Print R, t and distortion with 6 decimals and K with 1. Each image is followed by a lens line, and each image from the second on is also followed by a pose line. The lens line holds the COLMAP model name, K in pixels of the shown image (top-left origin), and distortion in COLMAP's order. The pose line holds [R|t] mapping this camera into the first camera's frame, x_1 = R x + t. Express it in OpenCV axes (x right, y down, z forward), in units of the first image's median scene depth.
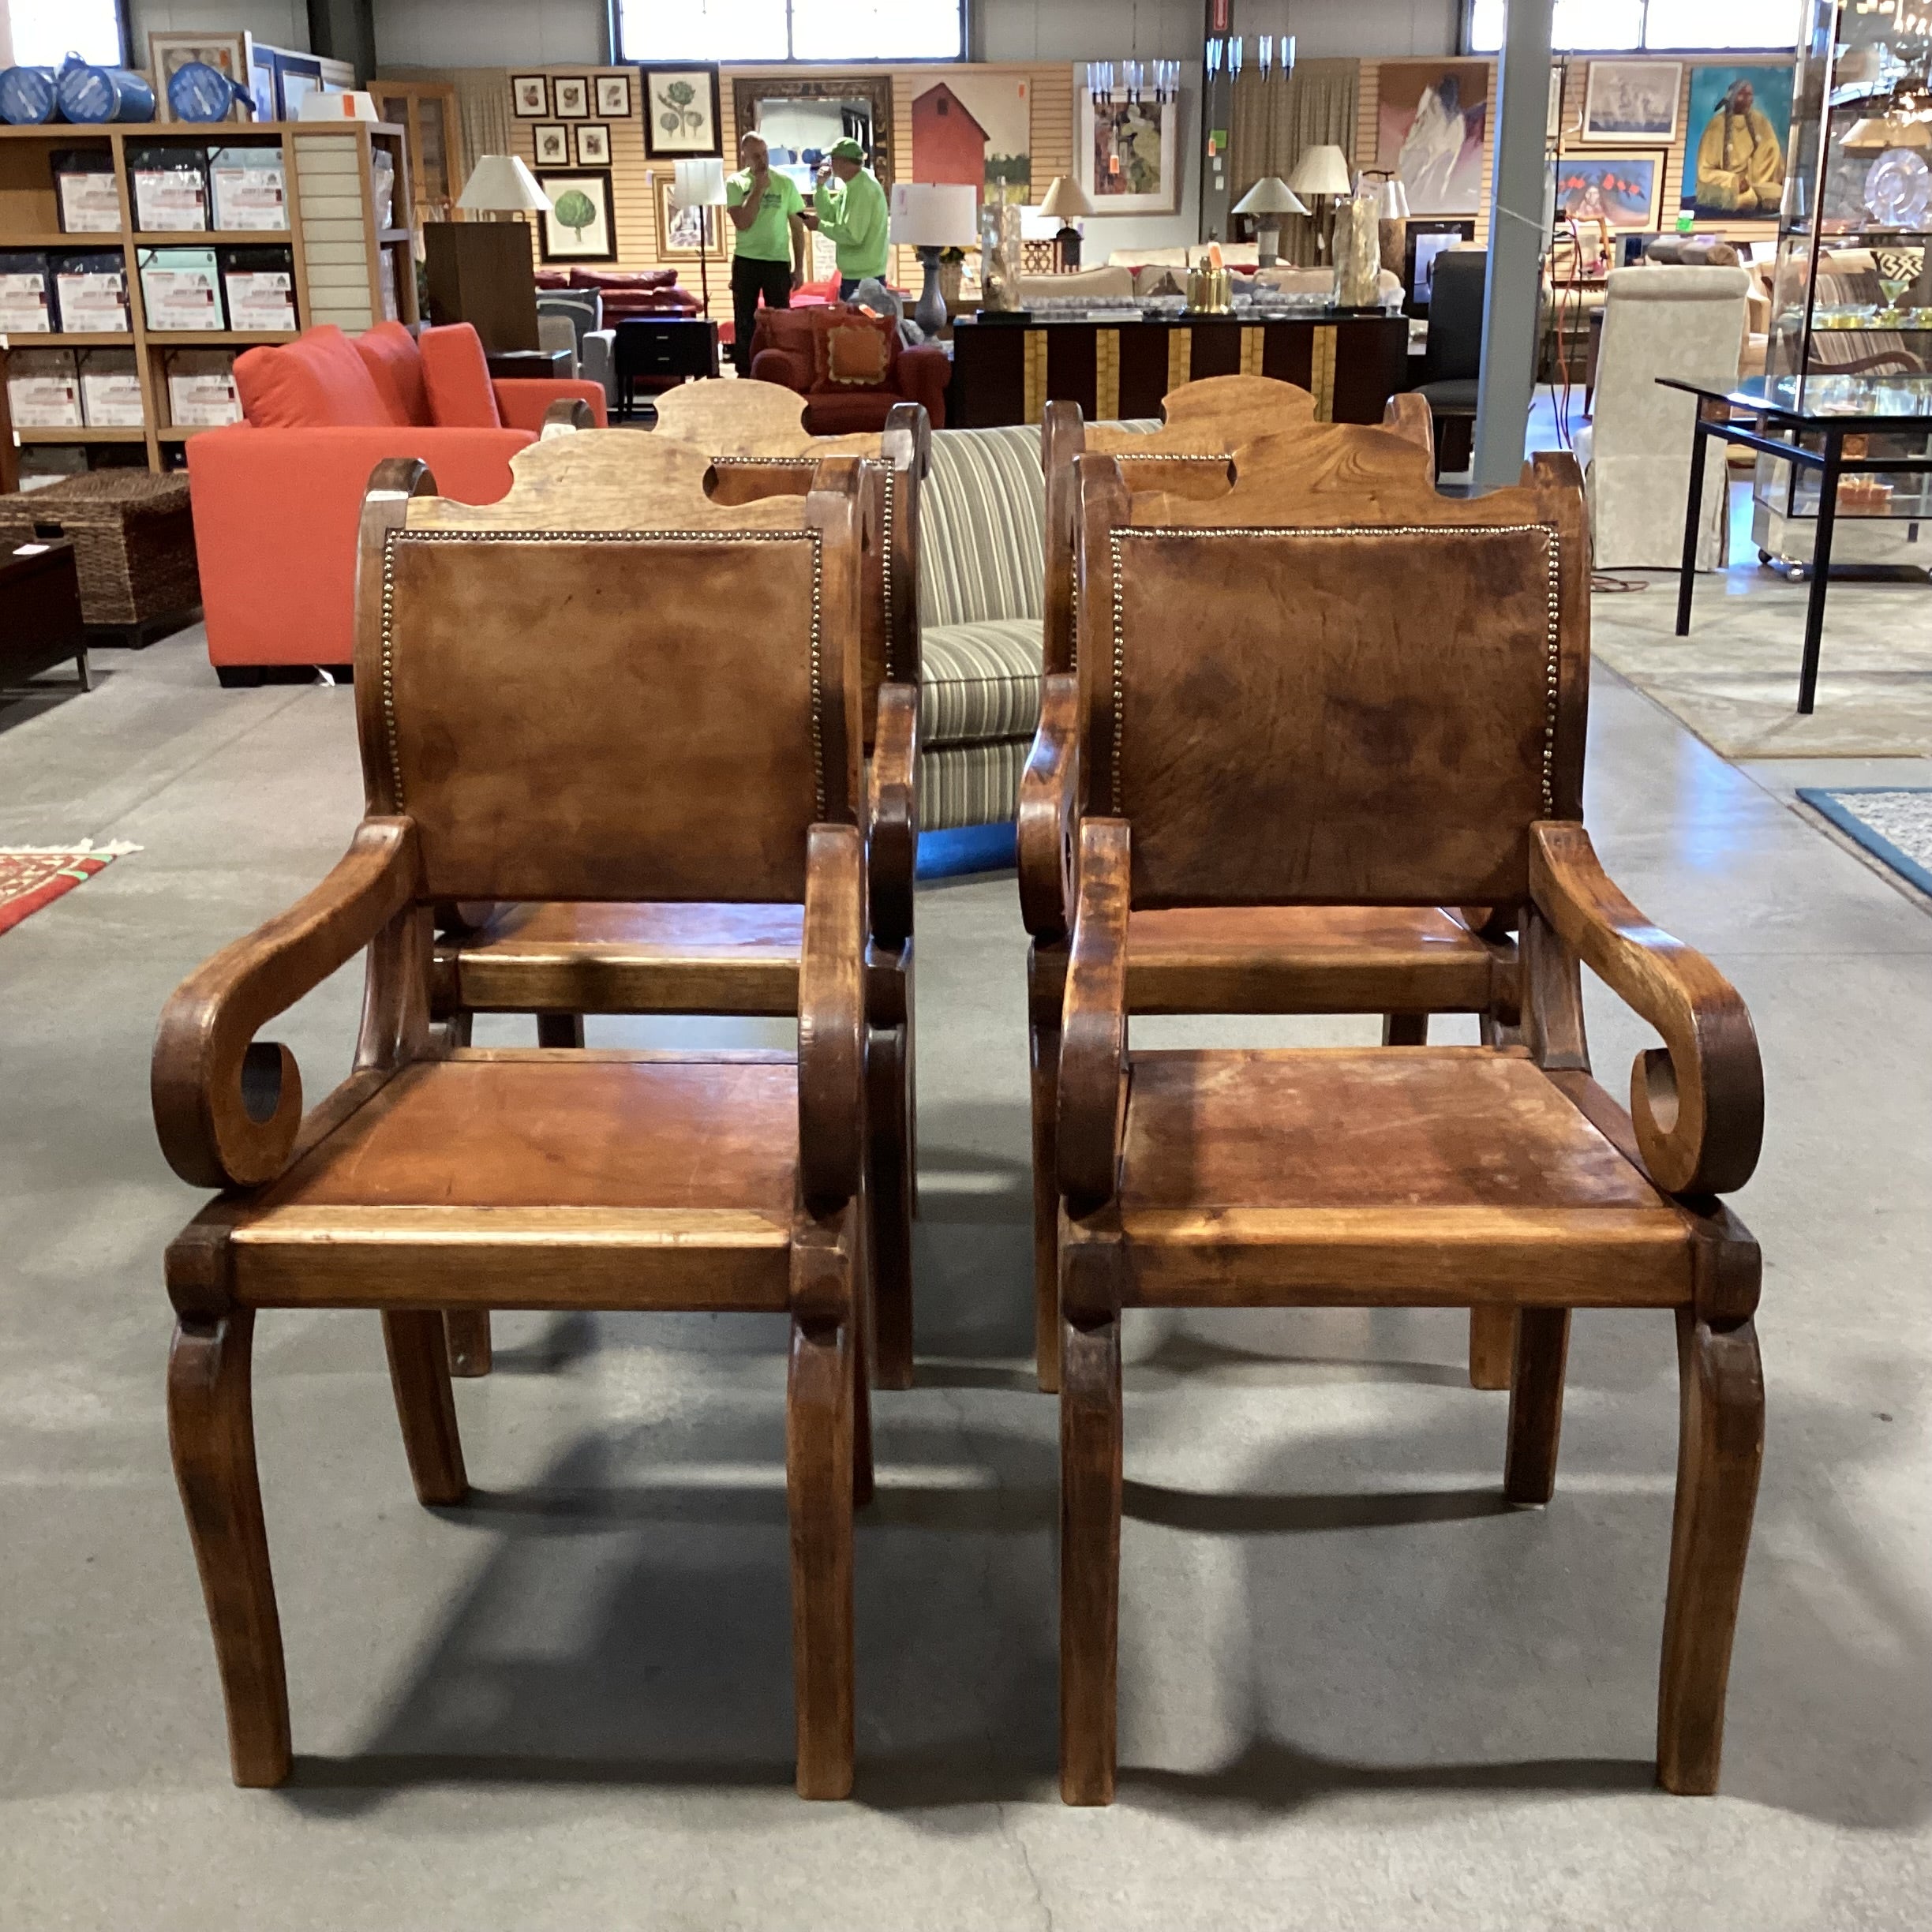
lens RADIAL K [[2326.1, 0, 969.6], [0, 2326.1, 962.7], [0, 0, 1]] dist [0.129320, -0.273058]
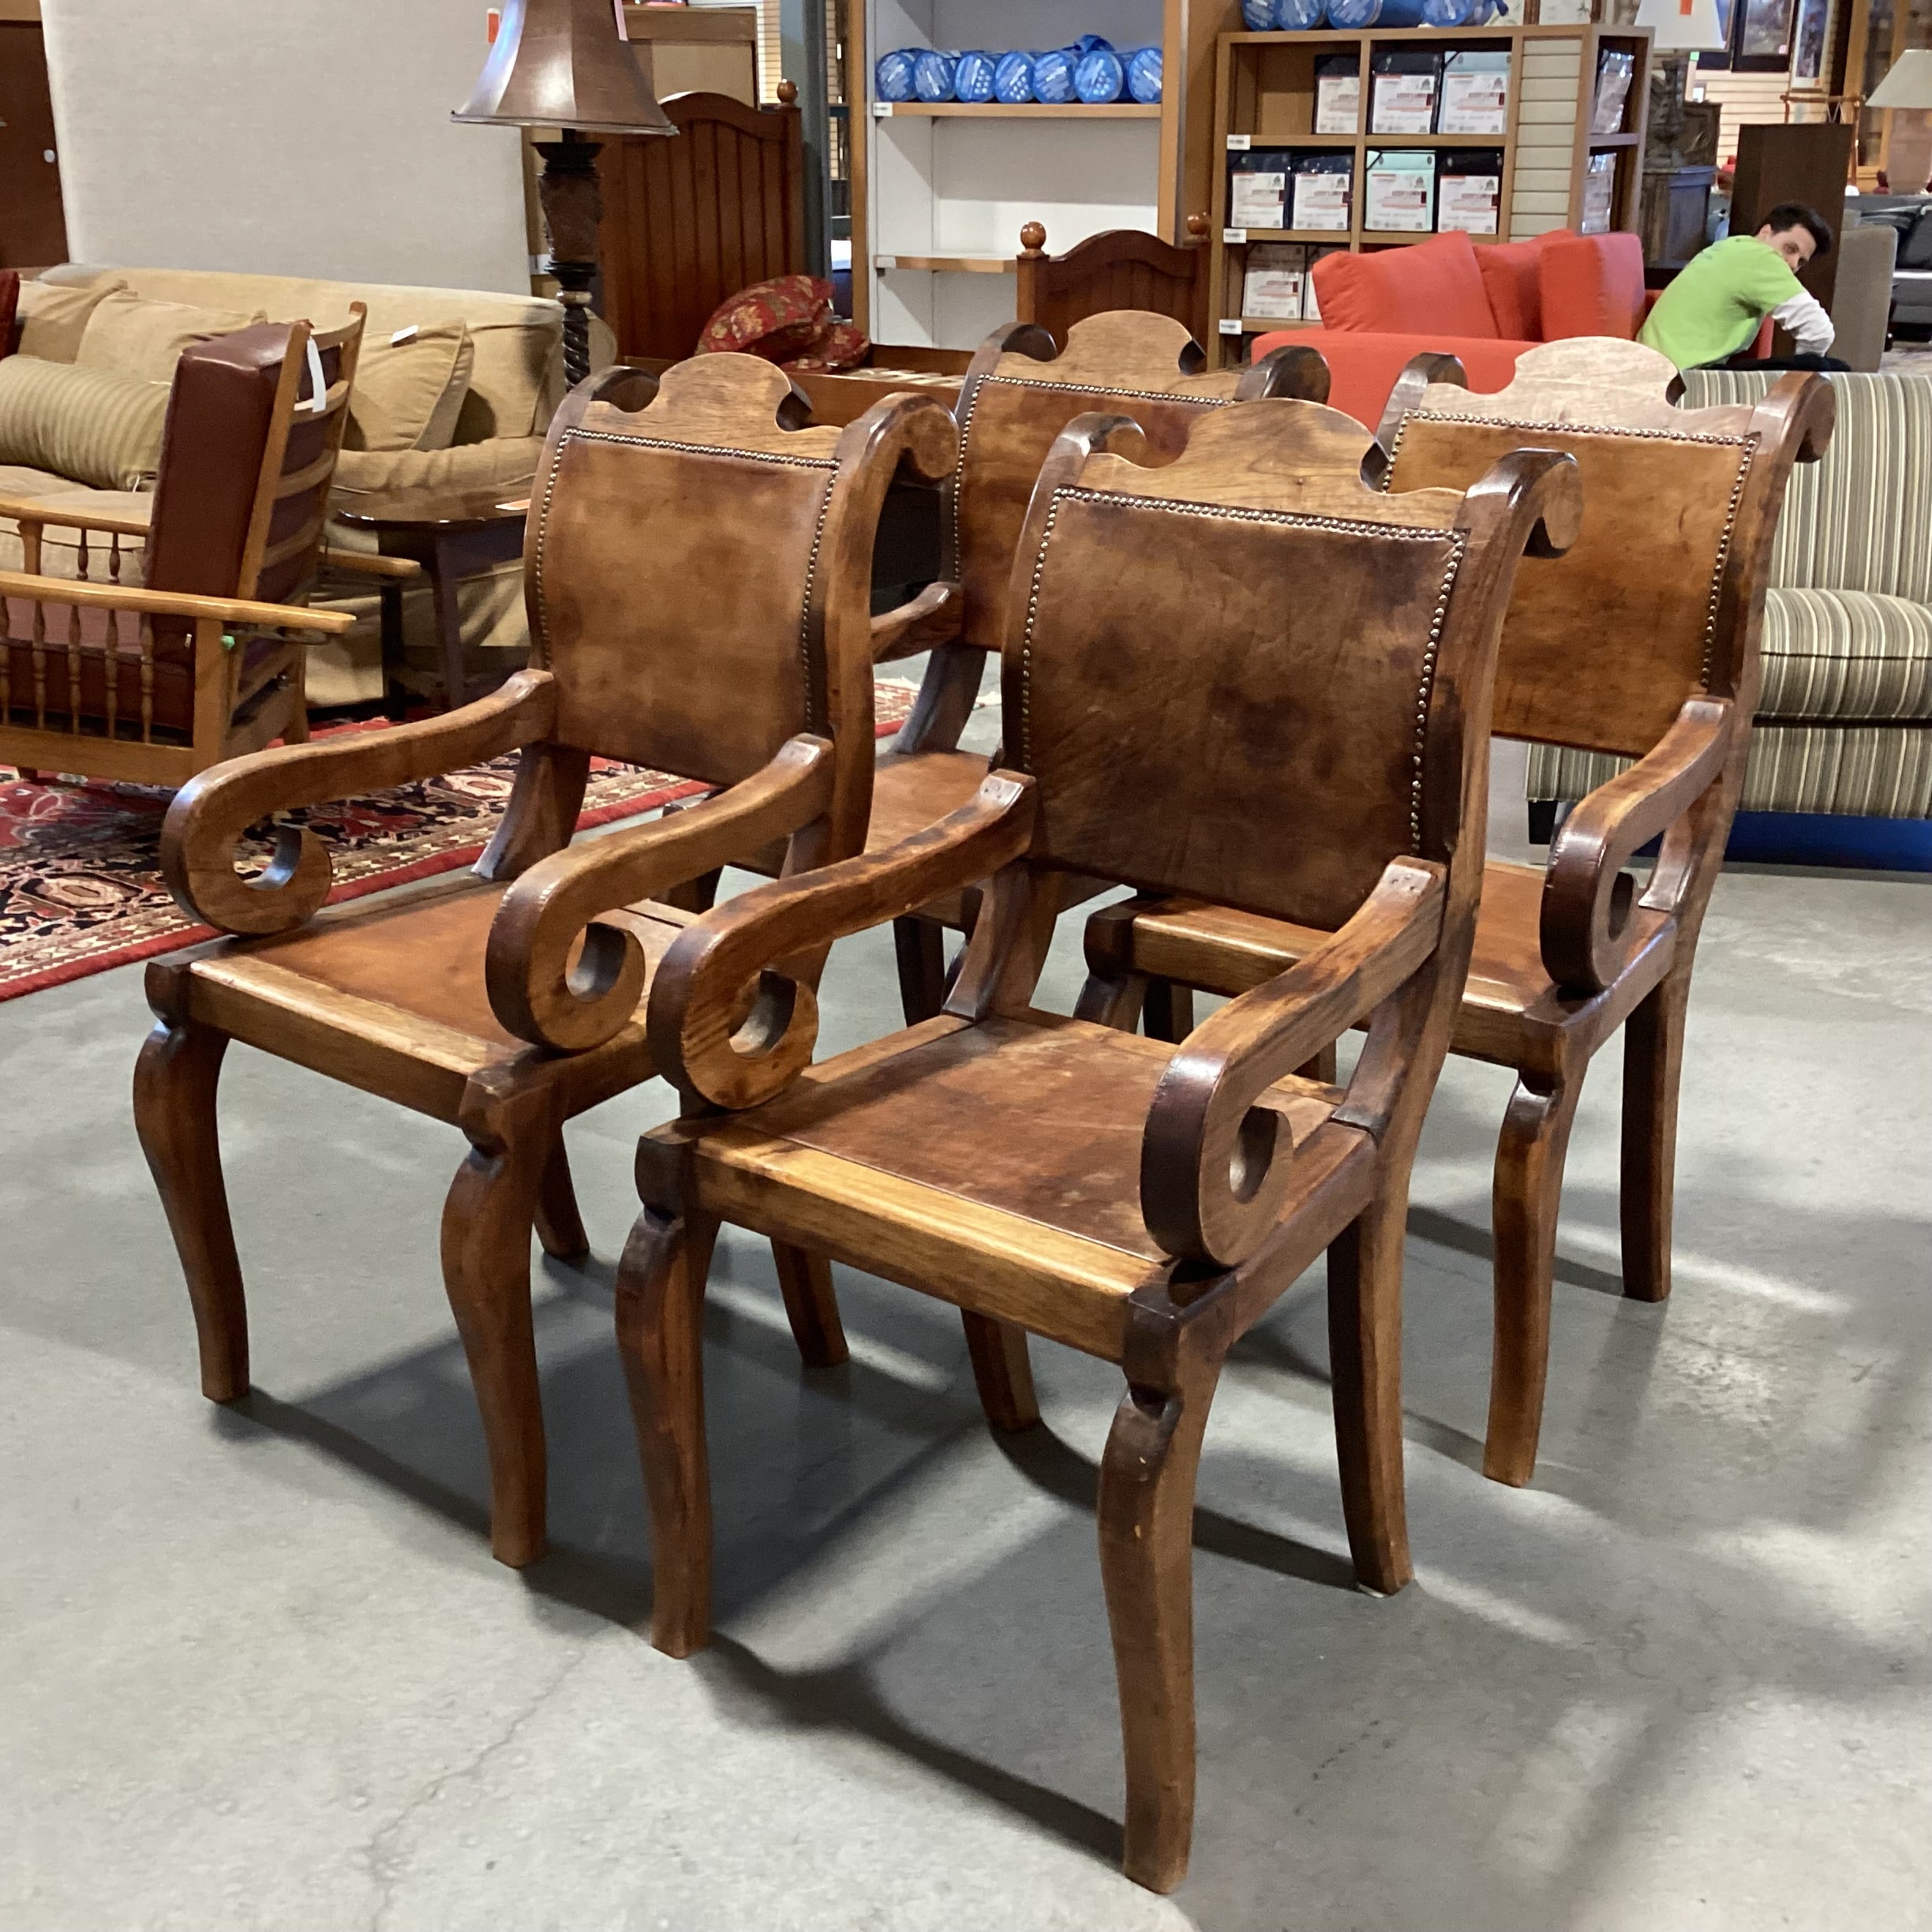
lens RADIAL K [[2326.1, 0, 969.6], [0, 2326.1, 962.7], [0, 0, 1]] dist [0.129320, -0.273058]
pose [[0.805254, 0.213209, -0.553270, 0.616404], [-0.189480, 0.976716, 0.100611, -0.079085], [0.561839, 0.023816, 0.826904, 0.153536]]
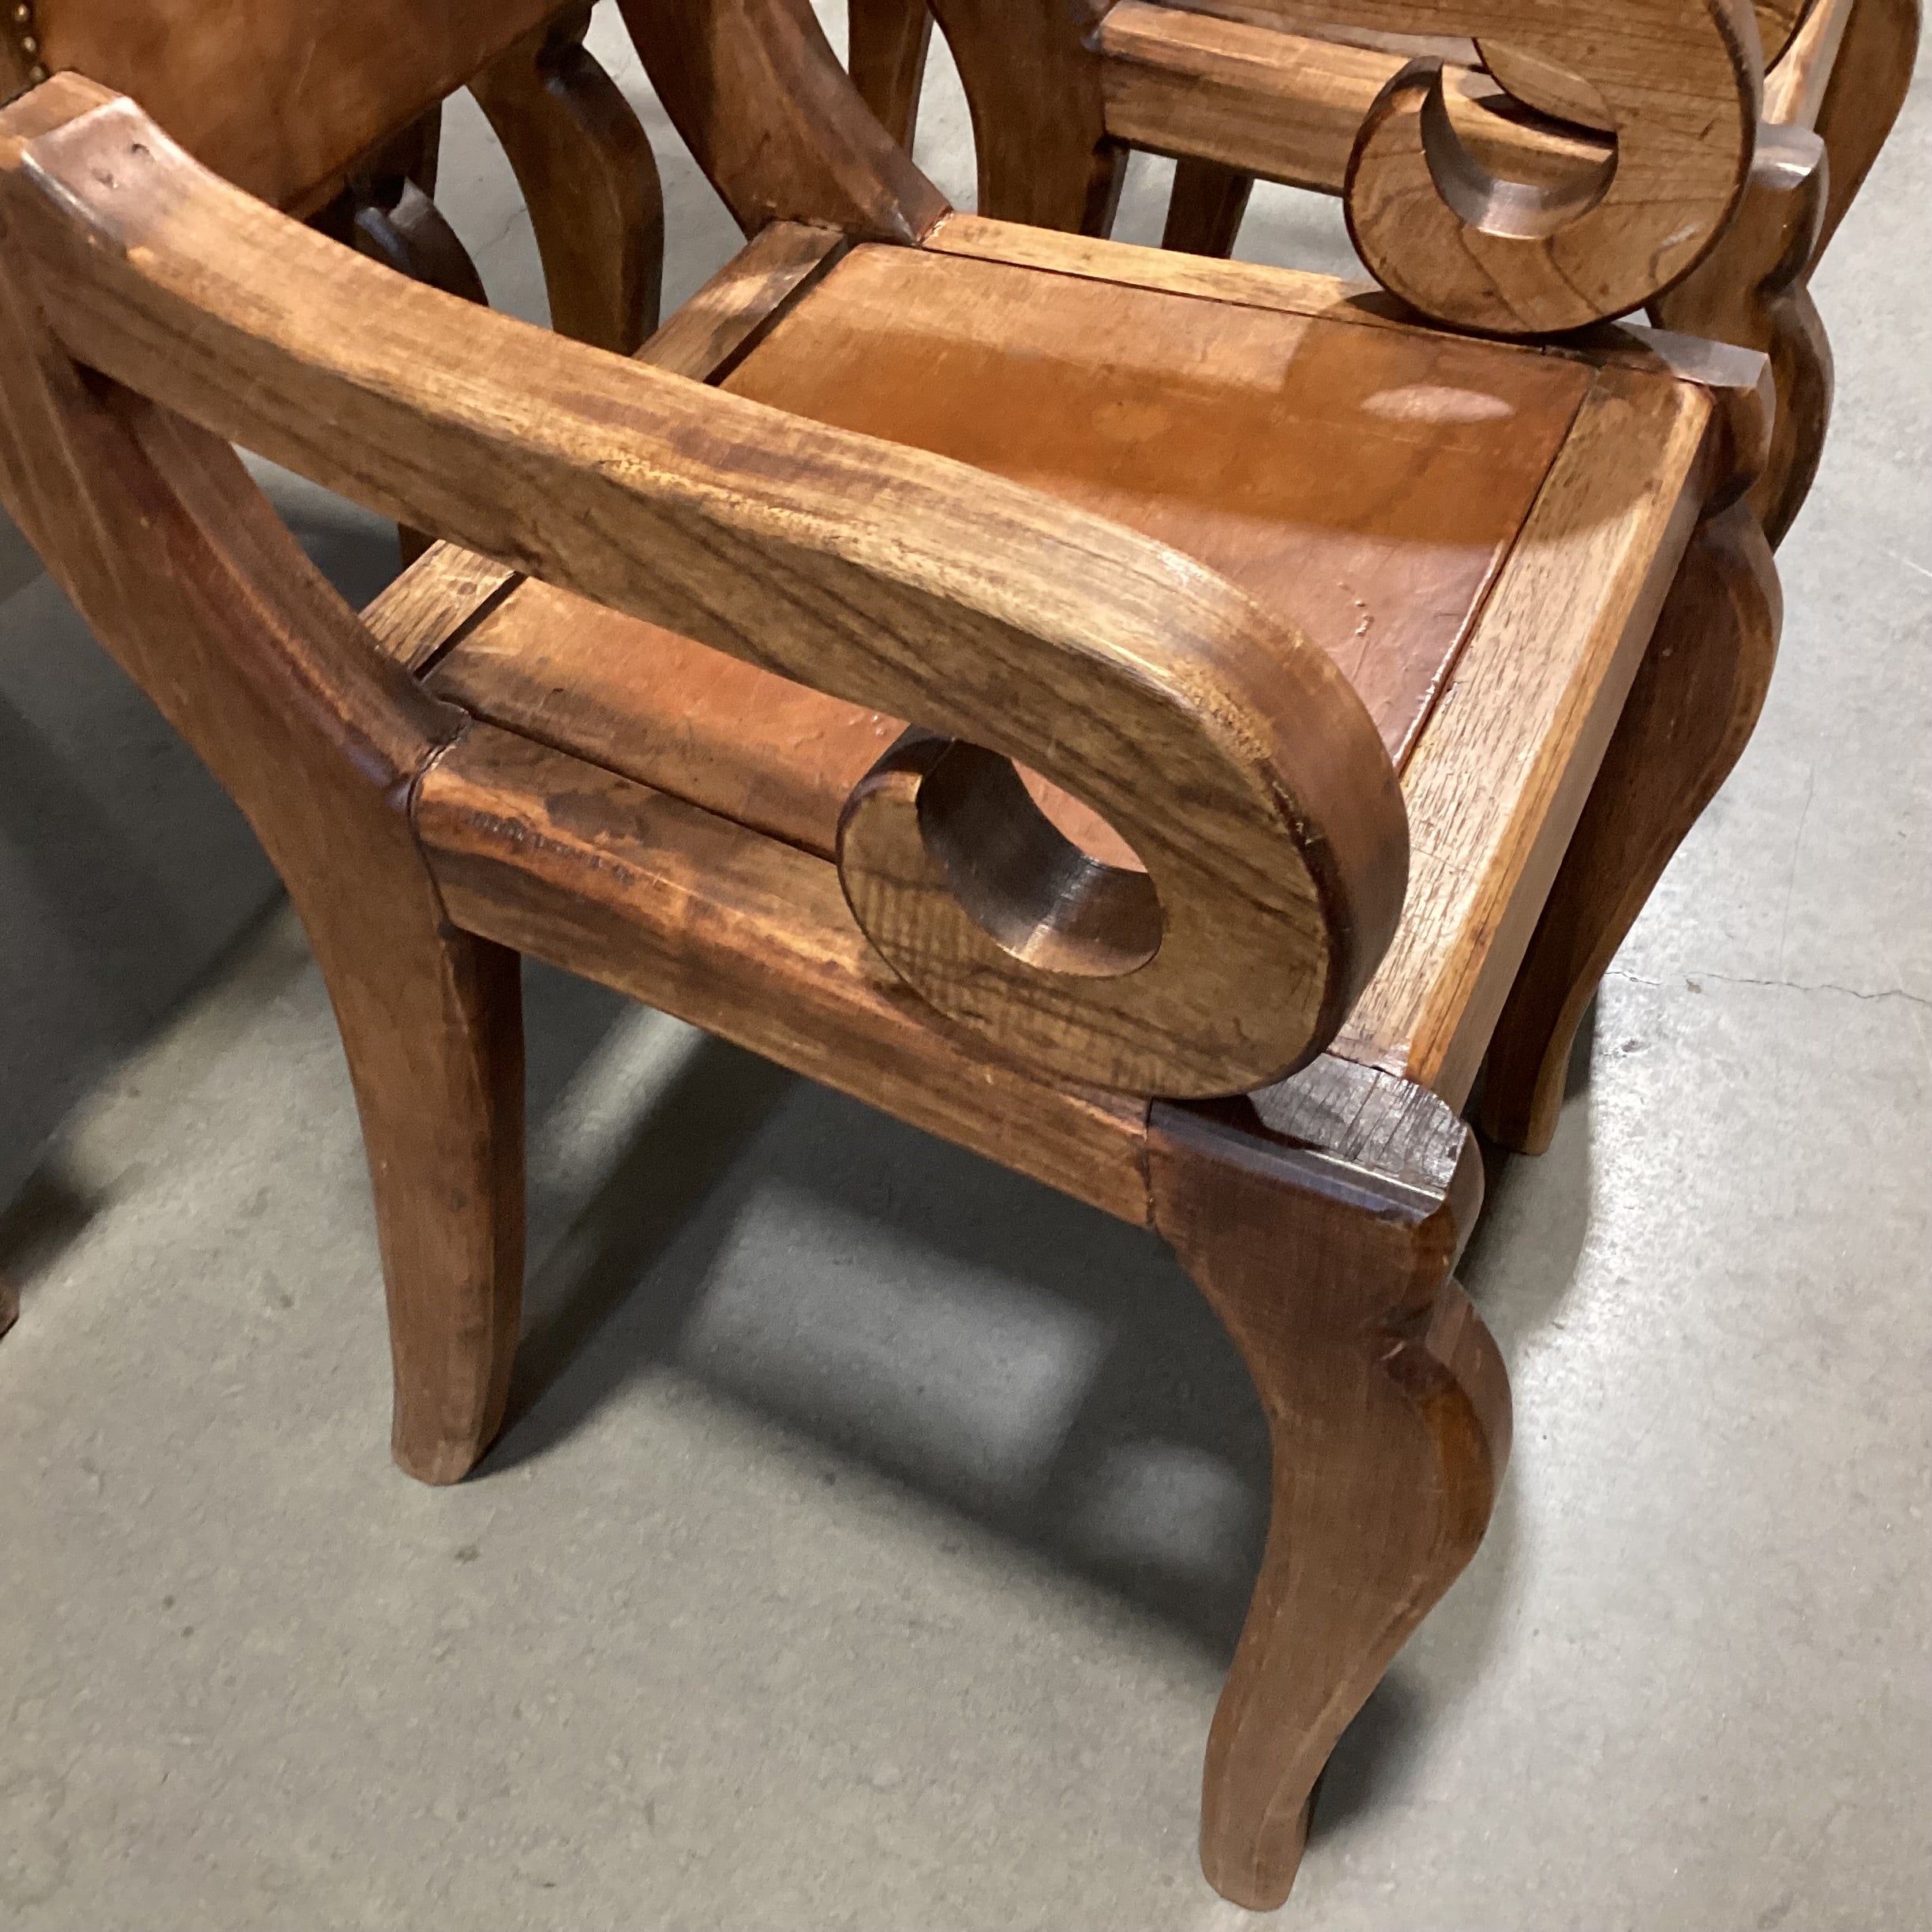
lens RADIAL K [[2316.3, 0, 966.0], [0, 2316.3, 966.0], [0, 0, 1]] dist [0.140320, -0.311969]
pose [[0.359051, -0.652174, 0.667646, -0.496314], [0.275566, 0.757533, 0.591783, -0.127718], [-0.891710, -0.028500, 0.451710, 0.749500]]
